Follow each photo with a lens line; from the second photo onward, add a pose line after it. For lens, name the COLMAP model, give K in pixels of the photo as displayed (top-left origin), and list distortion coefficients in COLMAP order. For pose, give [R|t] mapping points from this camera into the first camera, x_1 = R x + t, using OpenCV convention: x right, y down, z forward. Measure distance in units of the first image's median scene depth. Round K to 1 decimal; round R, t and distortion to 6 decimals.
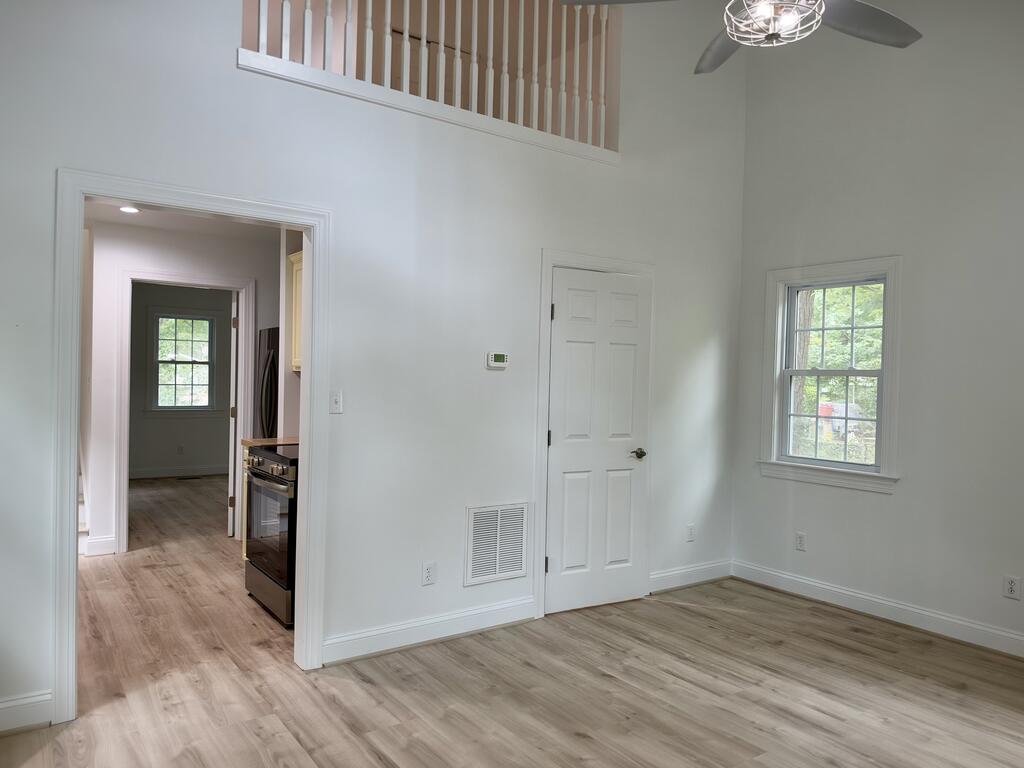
lens RADIAL K [[755.3, 0, 497.7], [0, 755.3, 385.9], [0, 0, 1]] dist [0.111912, -0.178734]
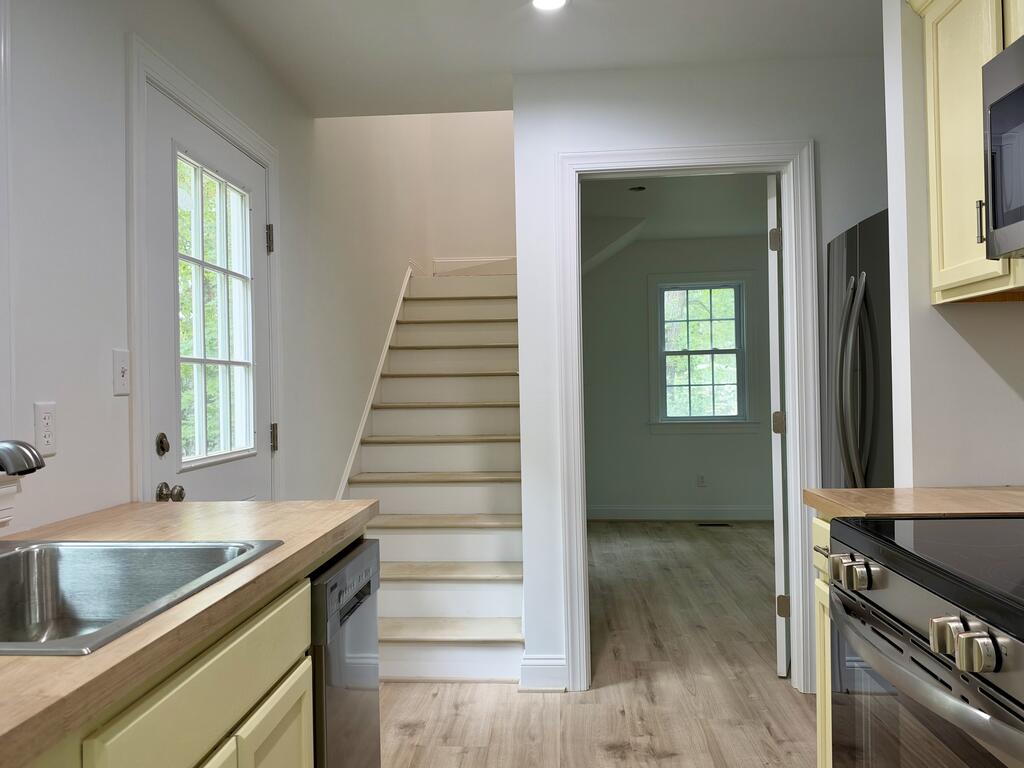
lens RADIAL K [[841.6, 0, 478.1], [0, 841.6, 395.1], [0, 0, 1]] dist [0.091877, -0.209852]
pose [[0.784422, -0.033969, -0.619296, -0.158616], [0.031592, 0.999391, -0.014802, 0.018841], [0.619422, -0.007954, 0.785018, 0.452229]]
